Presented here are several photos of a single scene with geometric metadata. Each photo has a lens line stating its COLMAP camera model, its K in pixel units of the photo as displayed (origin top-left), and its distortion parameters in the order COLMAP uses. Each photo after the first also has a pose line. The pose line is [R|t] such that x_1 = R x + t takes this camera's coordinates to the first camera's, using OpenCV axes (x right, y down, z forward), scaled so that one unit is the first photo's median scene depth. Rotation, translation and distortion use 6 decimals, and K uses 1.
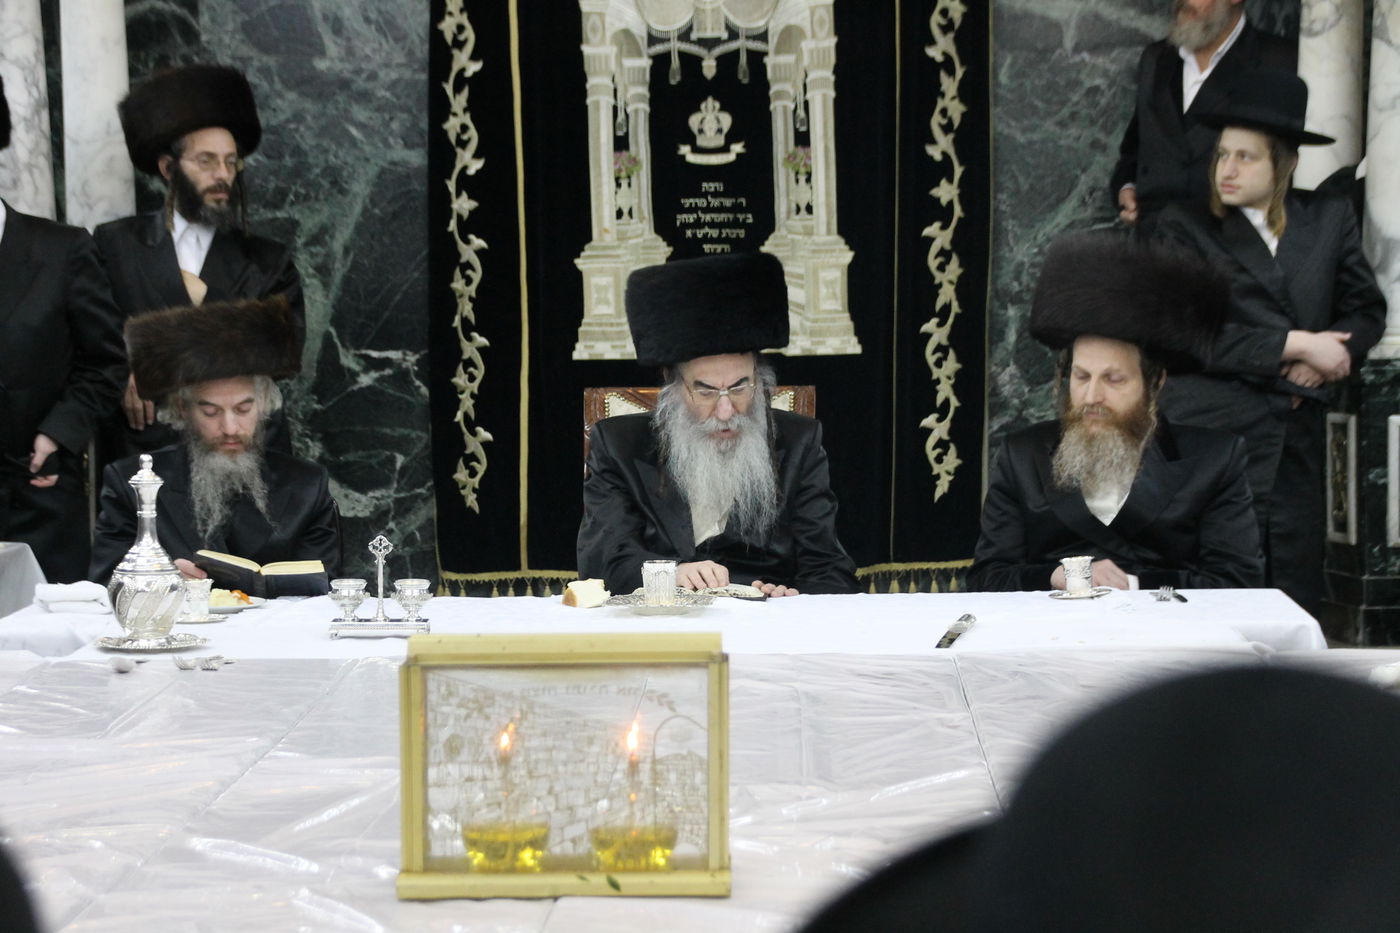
lens RADIAL K [[4126.6, 0, 695.0], [0, 4126.6, 510.9], [0, 0, 1]] dist [0.884440, 0.000000]
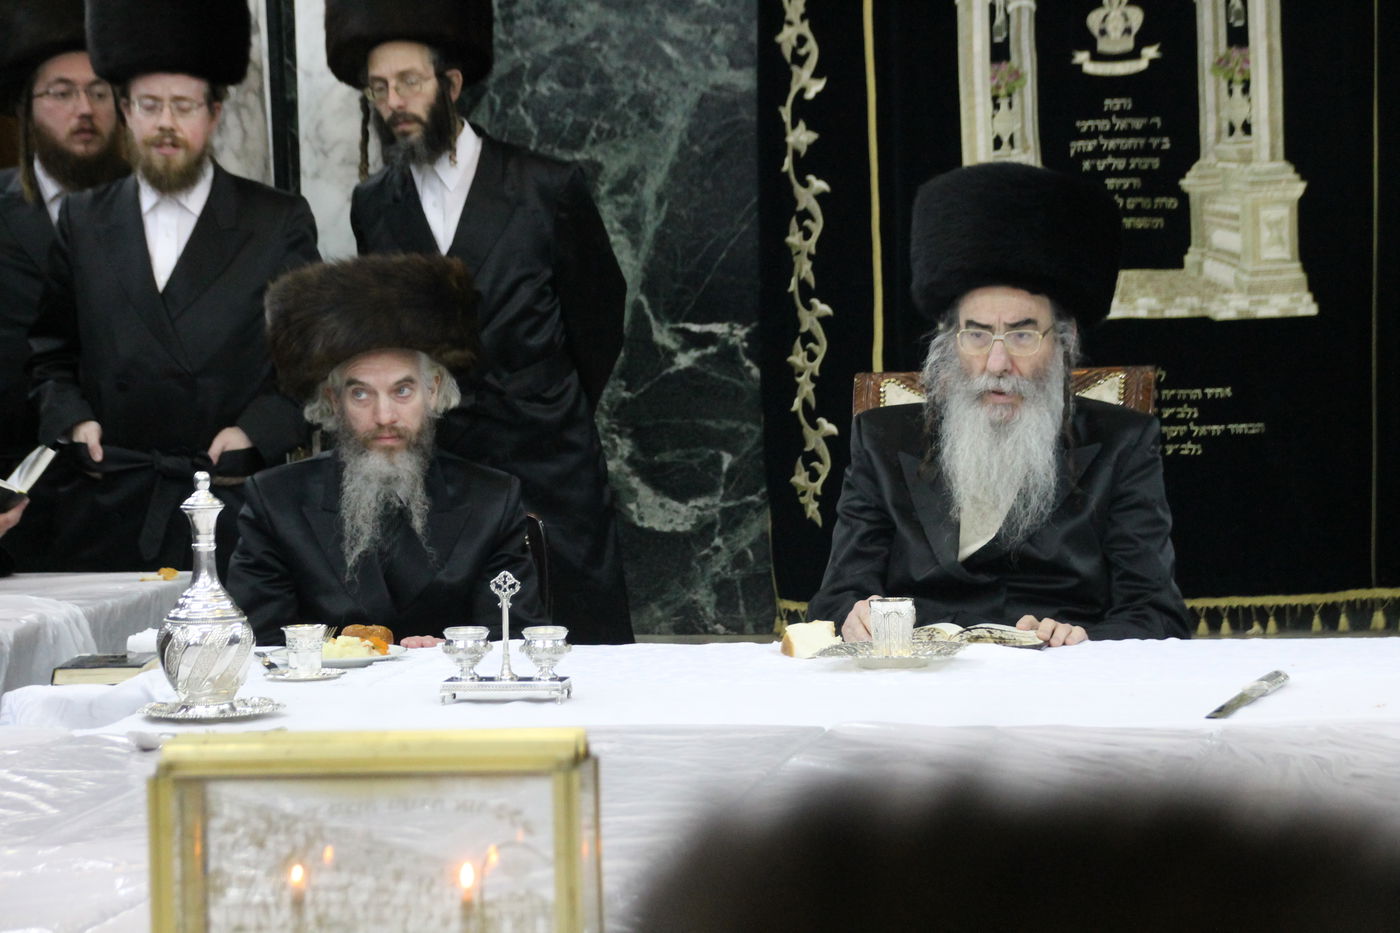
lens RADIAL K [[4973.2, 0, 701.3], [0, 4973.2, 511.1], [0, 0, 1]] dist [1.242224, 0.000000]
pose [[0.985298, -0.006658, -0.170716, 0.088110], [0.007498, 0.999963, 0.004277, -0.006634], [0.170681, -0.005494, 0.985311, 0.055045]]
